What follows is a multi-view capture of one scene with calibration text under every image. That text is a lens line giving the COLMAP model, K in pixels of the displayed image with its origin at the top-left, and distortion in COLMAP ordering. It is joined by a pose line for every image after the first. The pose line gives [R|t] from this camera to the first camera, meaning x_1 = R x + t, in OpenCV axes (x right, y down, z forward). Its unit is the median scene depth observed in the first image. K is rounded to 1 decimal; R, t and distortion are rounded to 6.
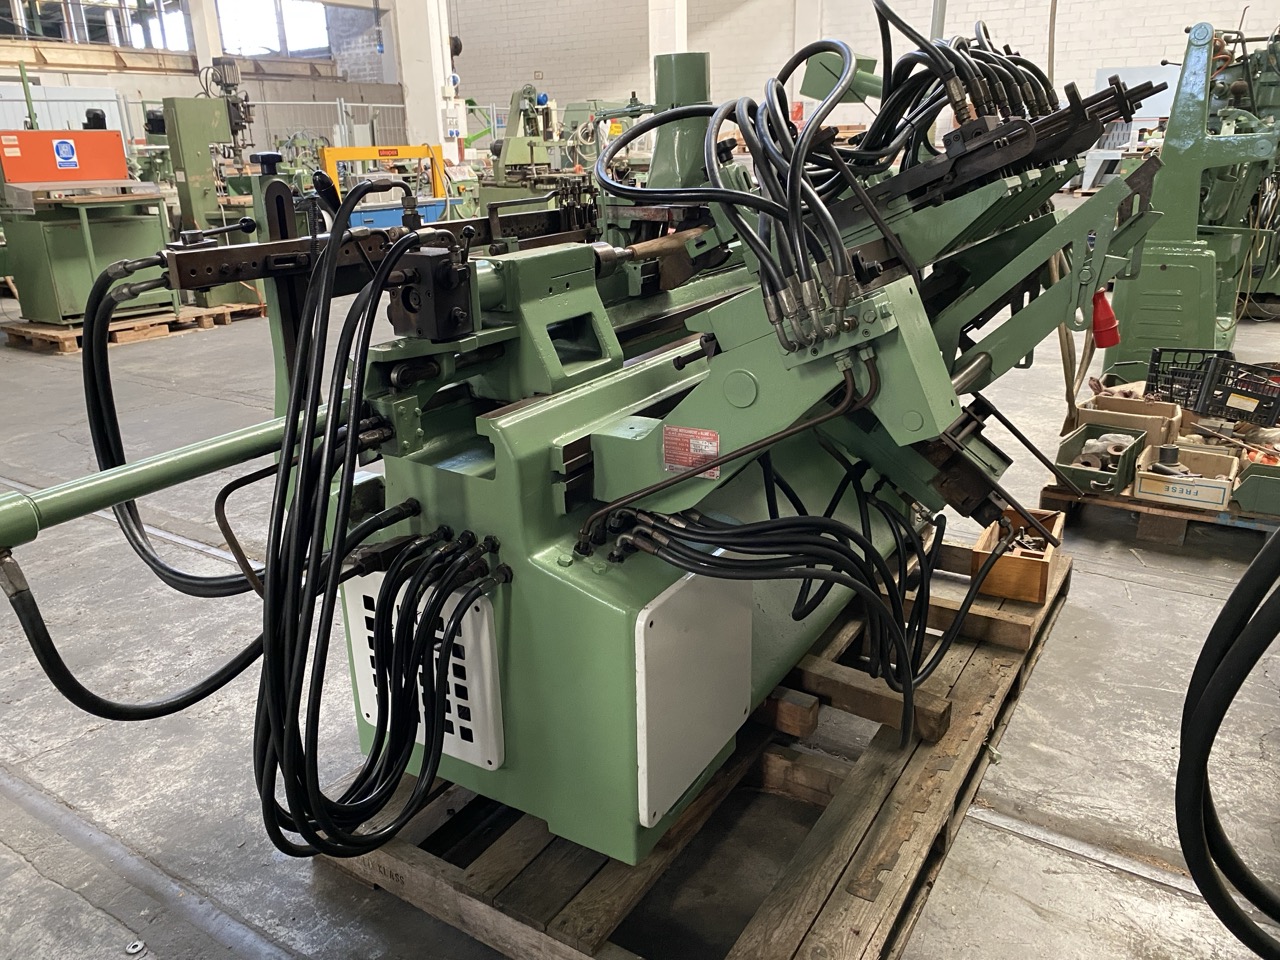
lens RADIAL K [[983.8, 0, 639.1], [0, 983.8, 476.6], [0, 0, 1]] dist [0.017348, -0.014068]
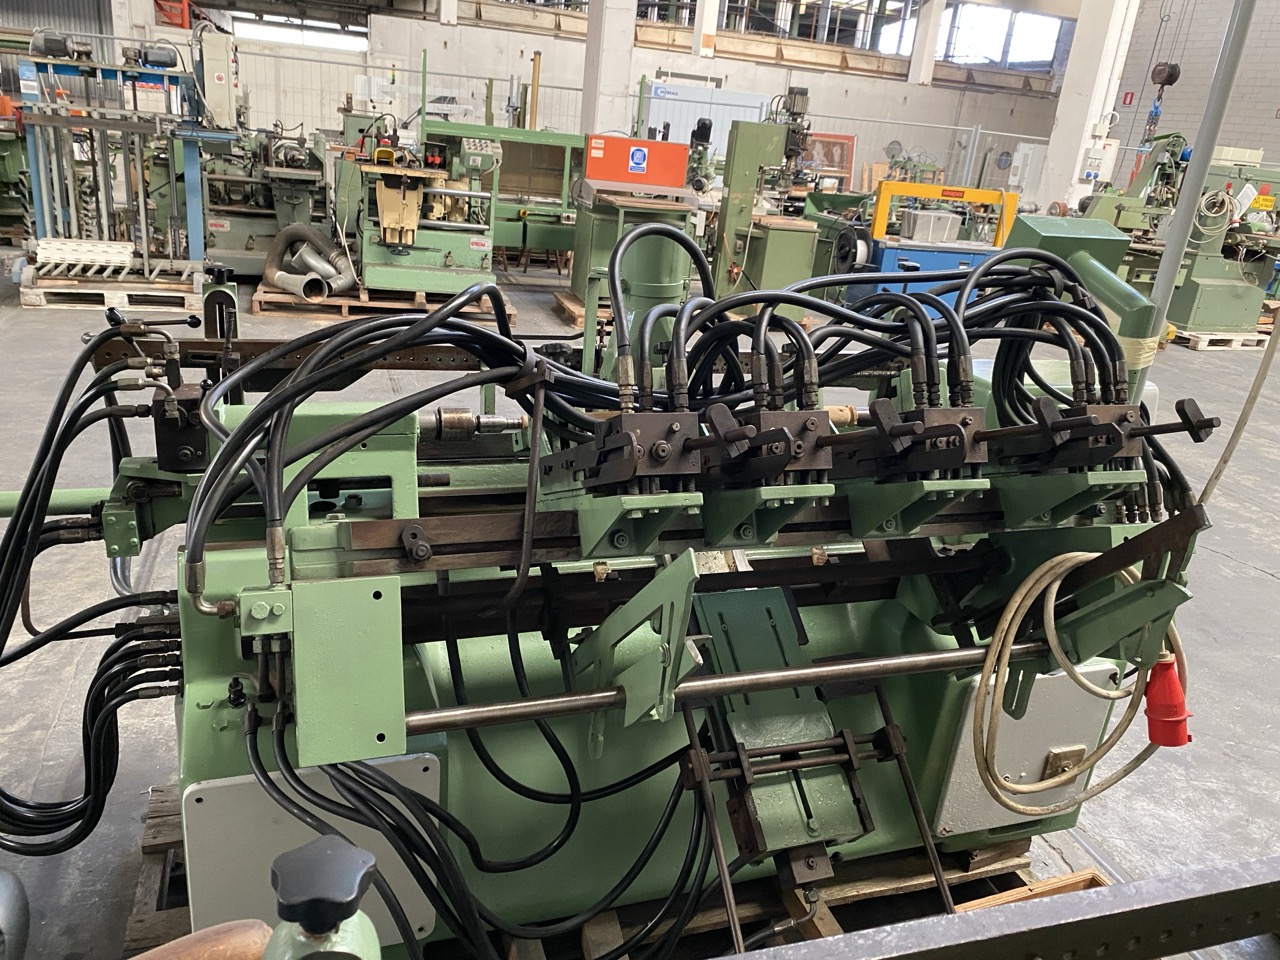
lens RADIAL K [[983.8, 0, 637.8], [0, 983.8, 479.6], [0, 0, 1]] dist [0.017348, -0.014068]
pose [[0.769269, 0.314951, -0.555906, 0.085180], [-0.313788, 0.944140, 0.100682, -0.043036], [0.556562, 0.096985, 0.825126, 0.041600]]
